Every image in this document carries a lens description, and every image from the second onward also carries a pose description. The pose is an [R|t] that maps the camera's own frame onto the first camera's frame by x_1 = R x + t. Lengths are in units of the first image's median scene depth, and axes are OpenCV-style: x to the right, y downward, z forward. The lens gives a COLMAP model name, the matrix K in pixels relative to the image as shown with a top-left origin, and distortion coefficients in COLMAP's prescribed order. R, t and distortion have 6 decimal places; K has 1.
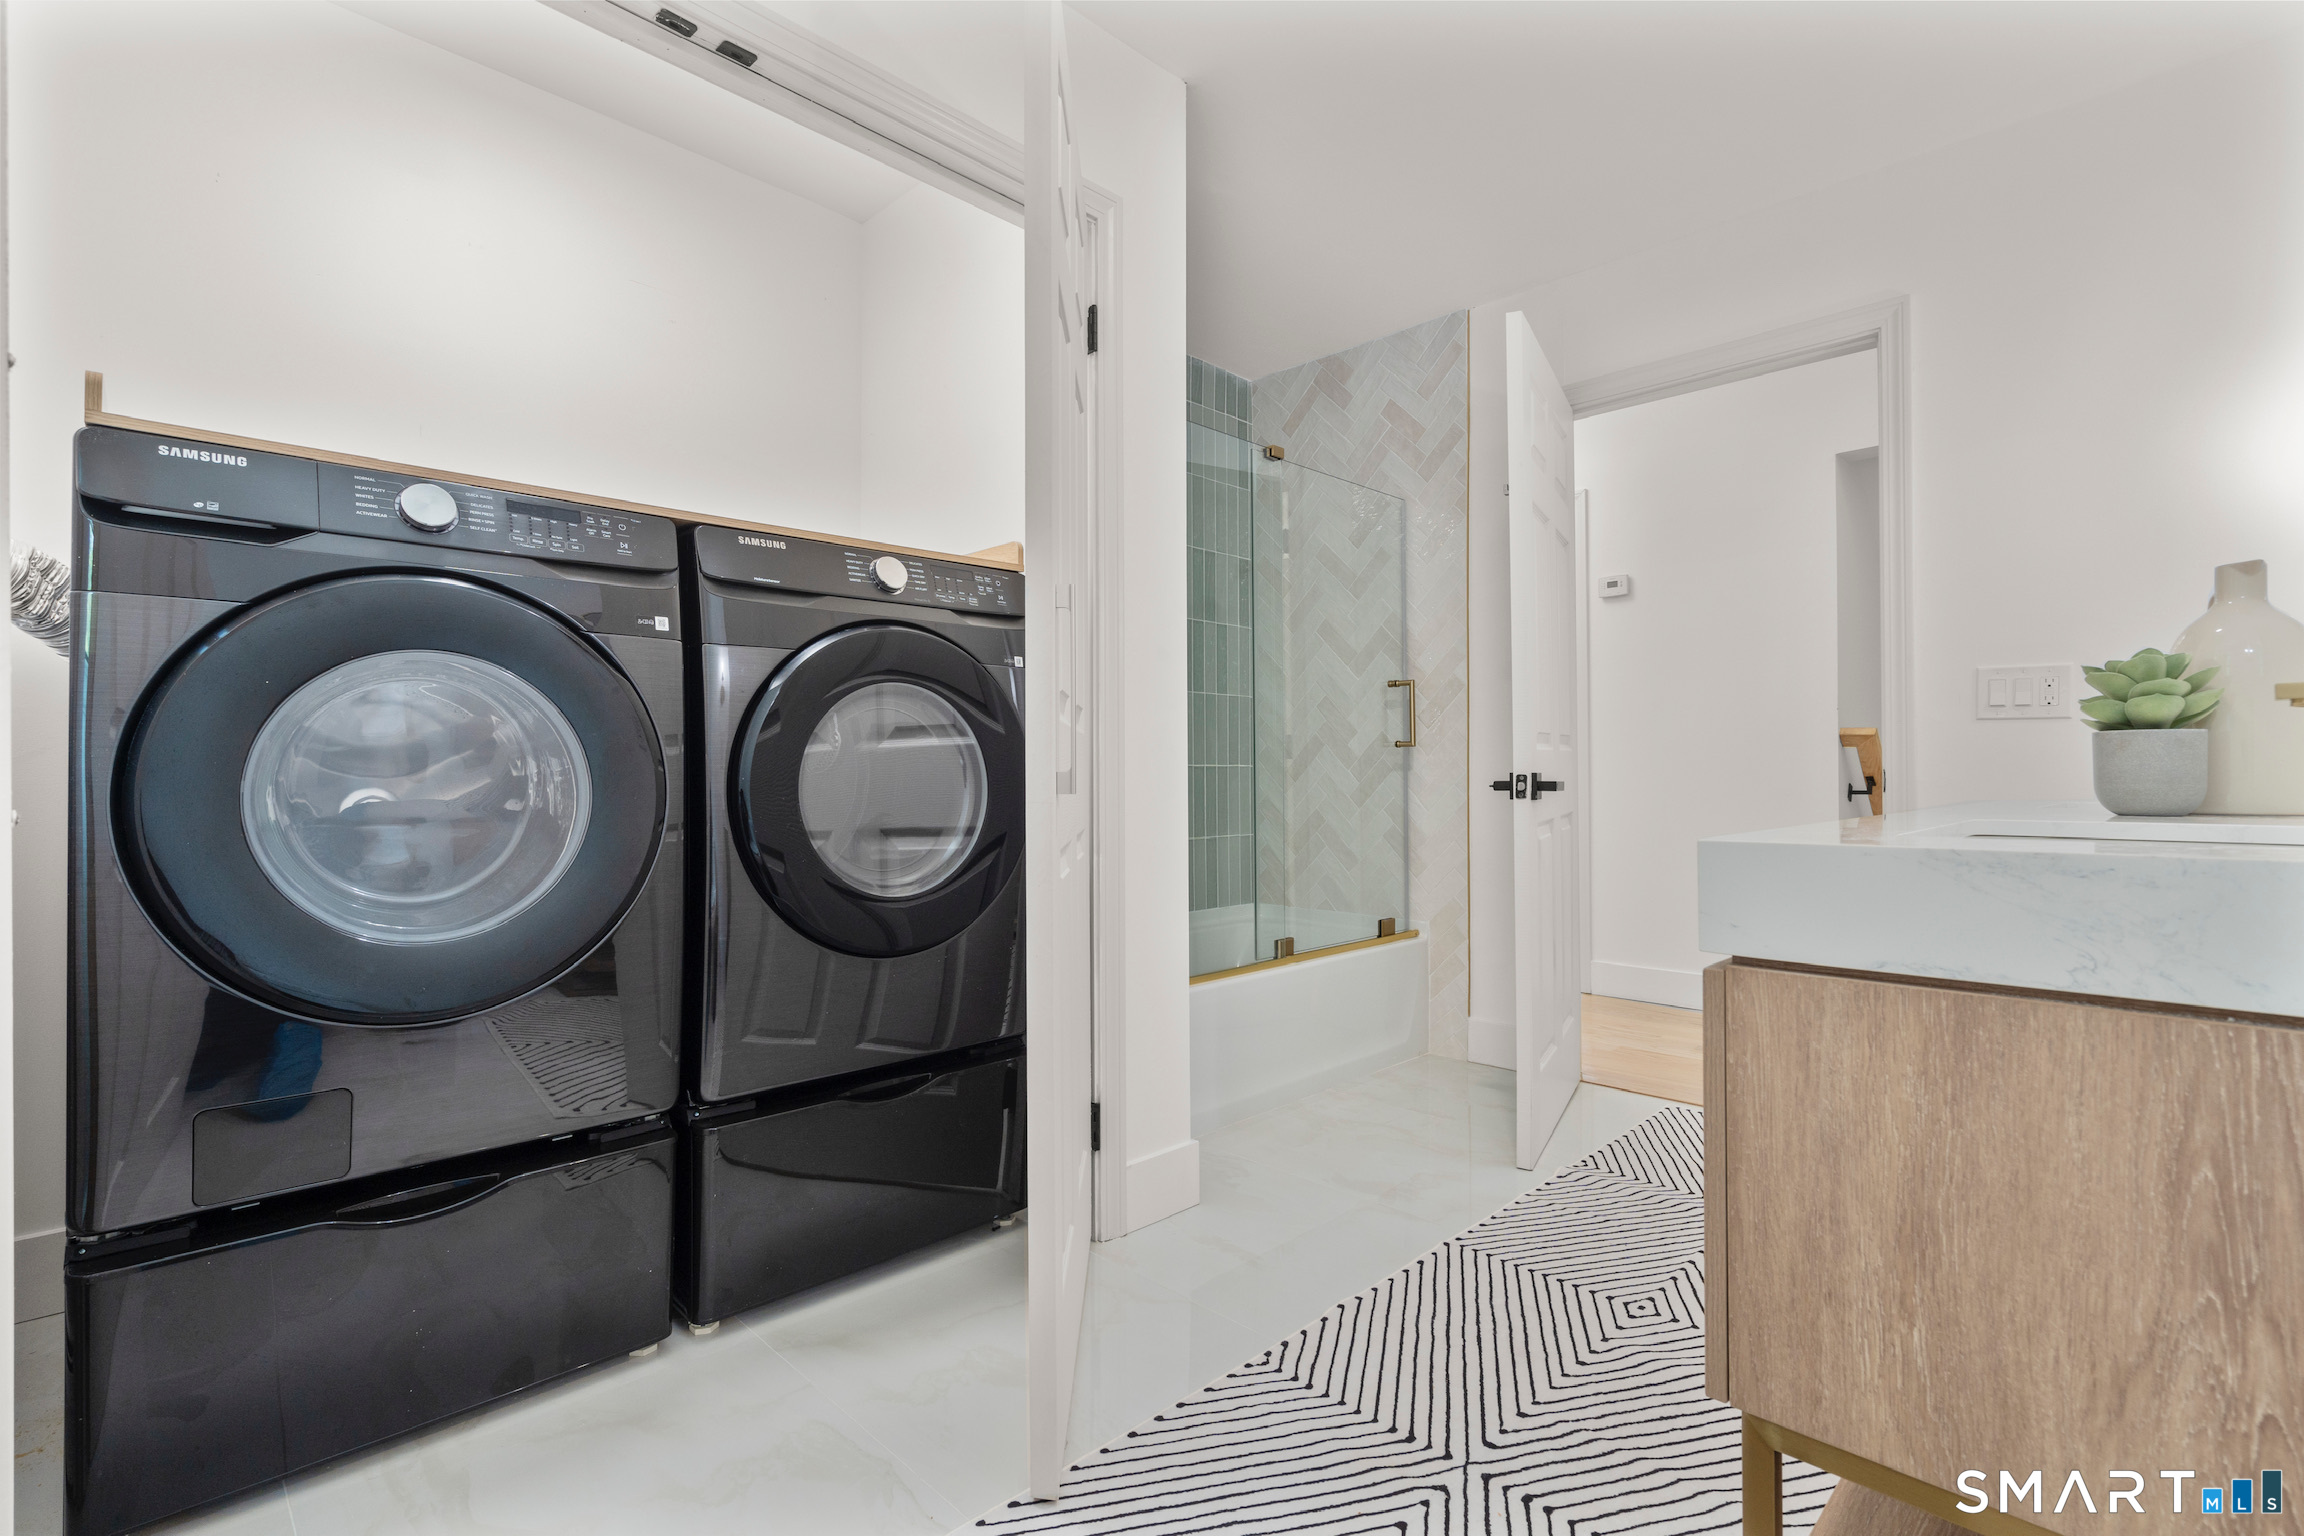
lens RADIAL K [[1038.4, 0, 1154.4], [0, 1038.4, 762.2], [0, 0, 1]] dist [-0.010991, 0.004114]
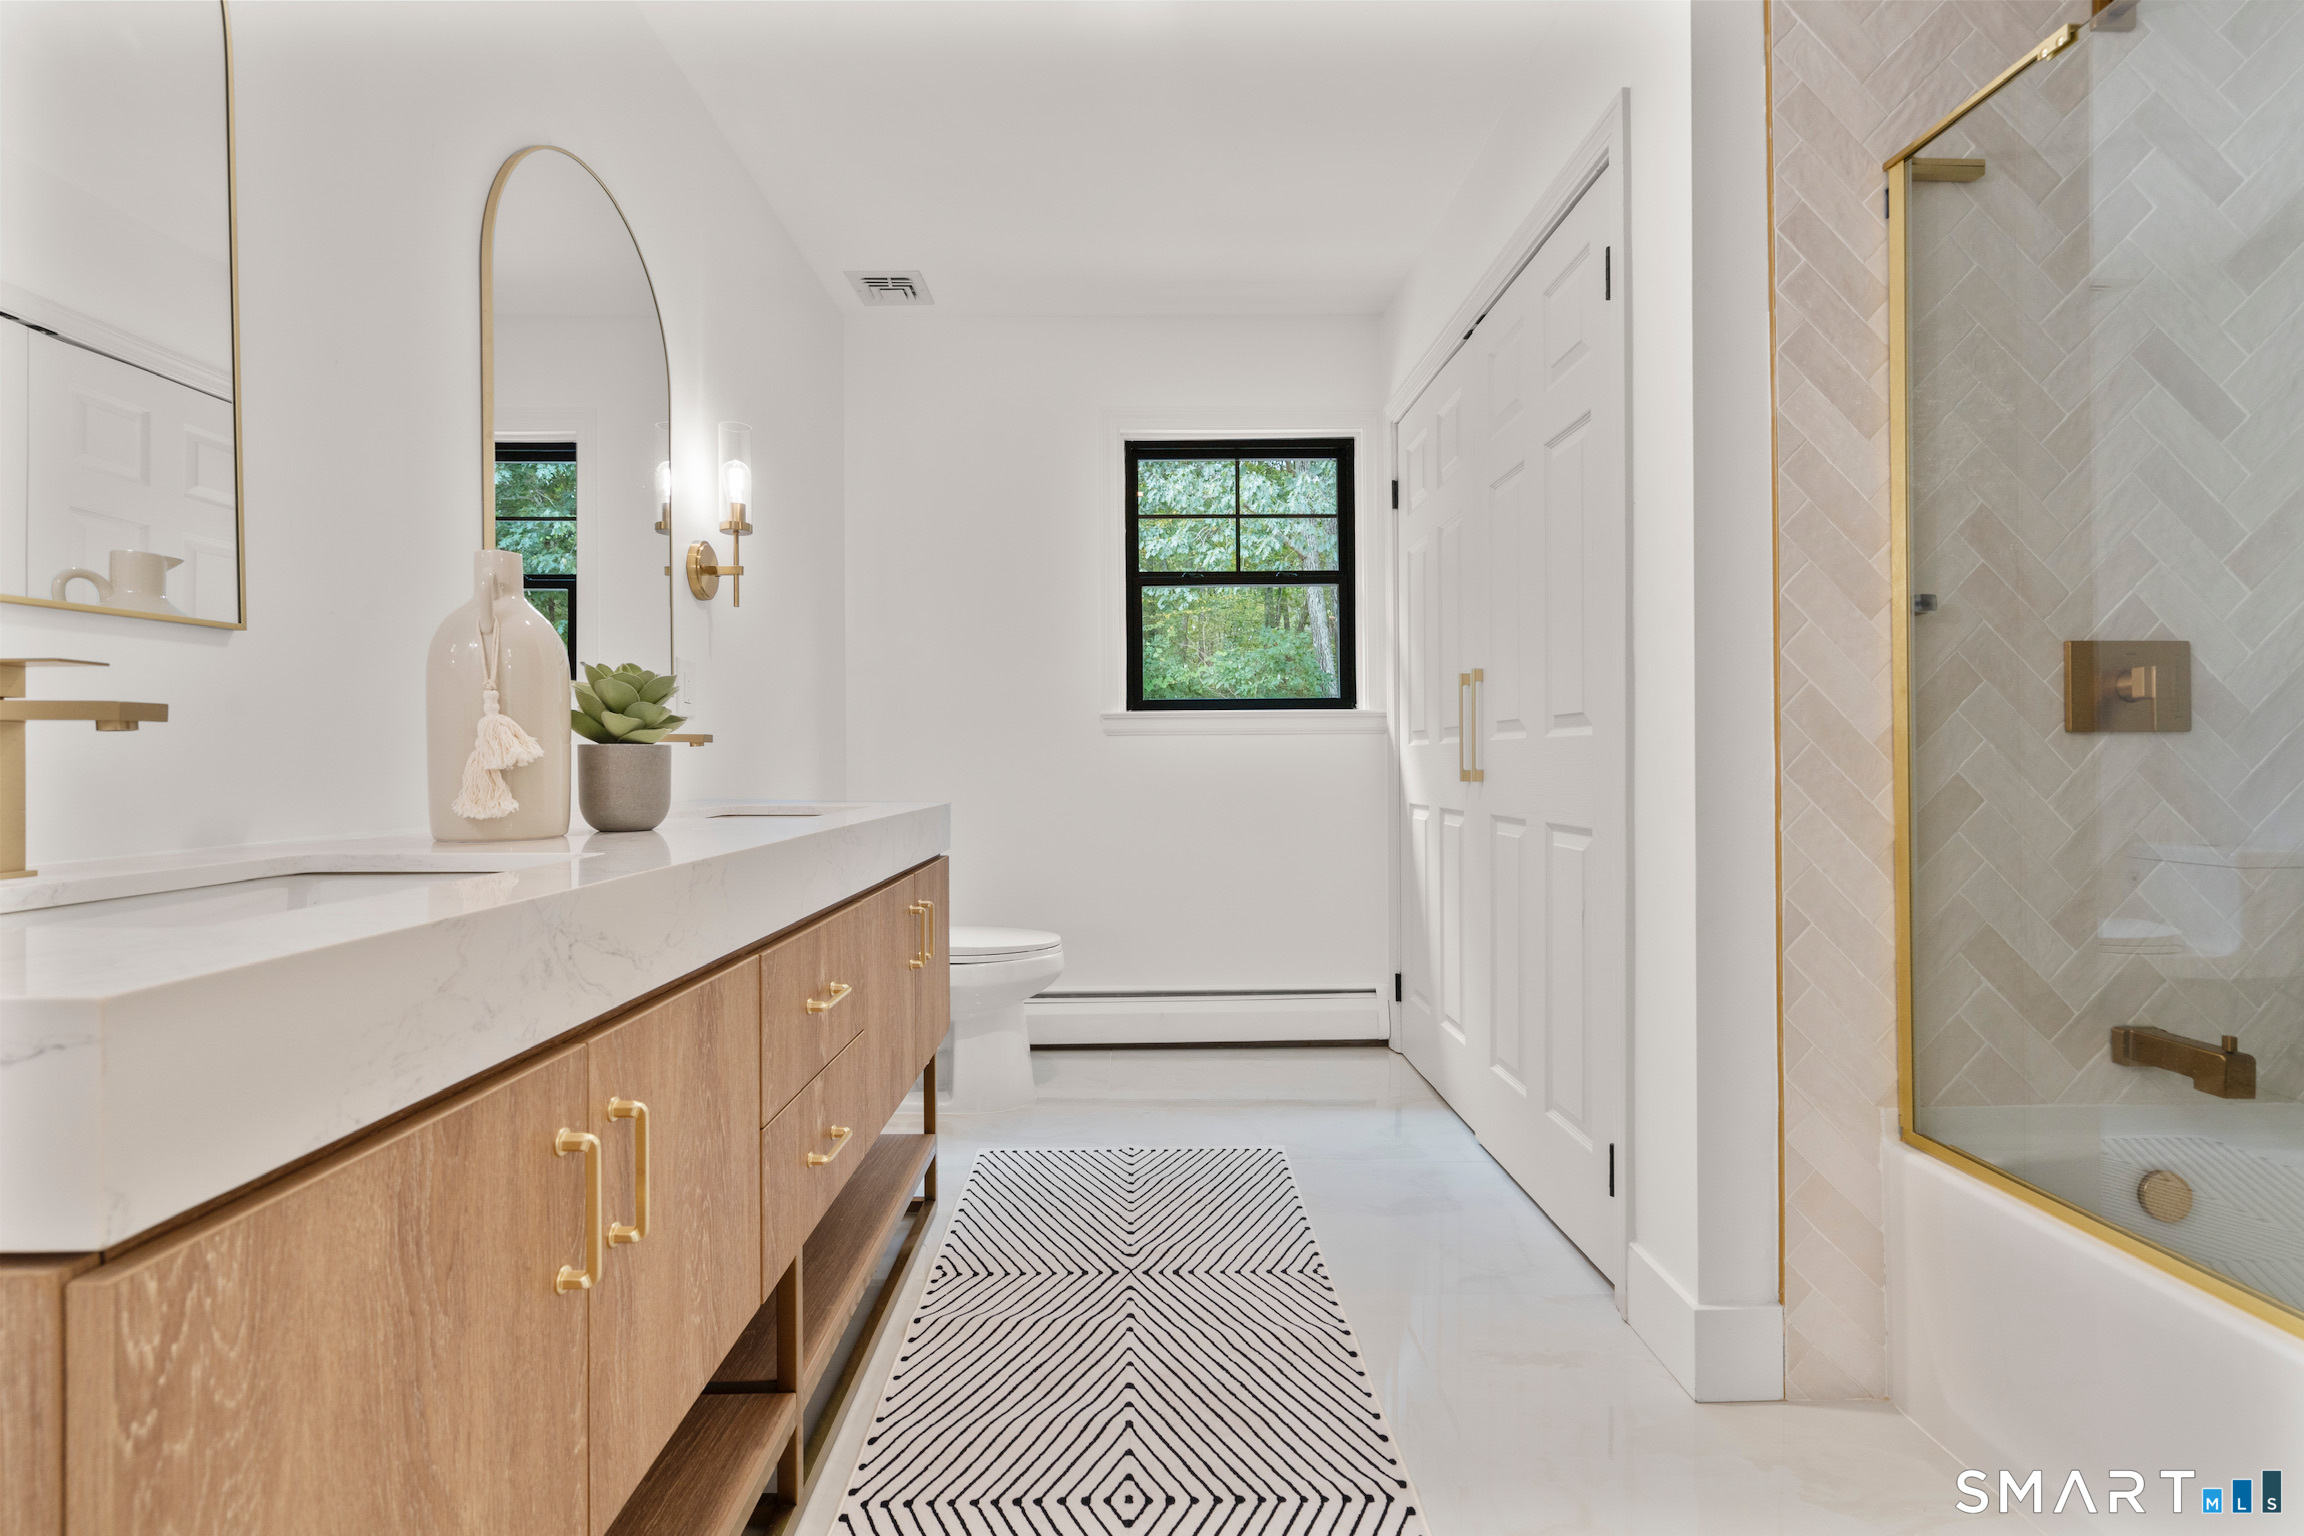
lens RADIAL K [[1038.4, 0, 1149.3], [0, 1038.4, 758.7], [0, 0, 1]] dist [-0.010991, 0.004114]
pose [[-0.684813, 0.004172, -0.728707, 0.642856], [0.005694, 0.999984, 0.000374, -0.006619], [0.728697, -0.003893, -0.684825, 0.977906]]
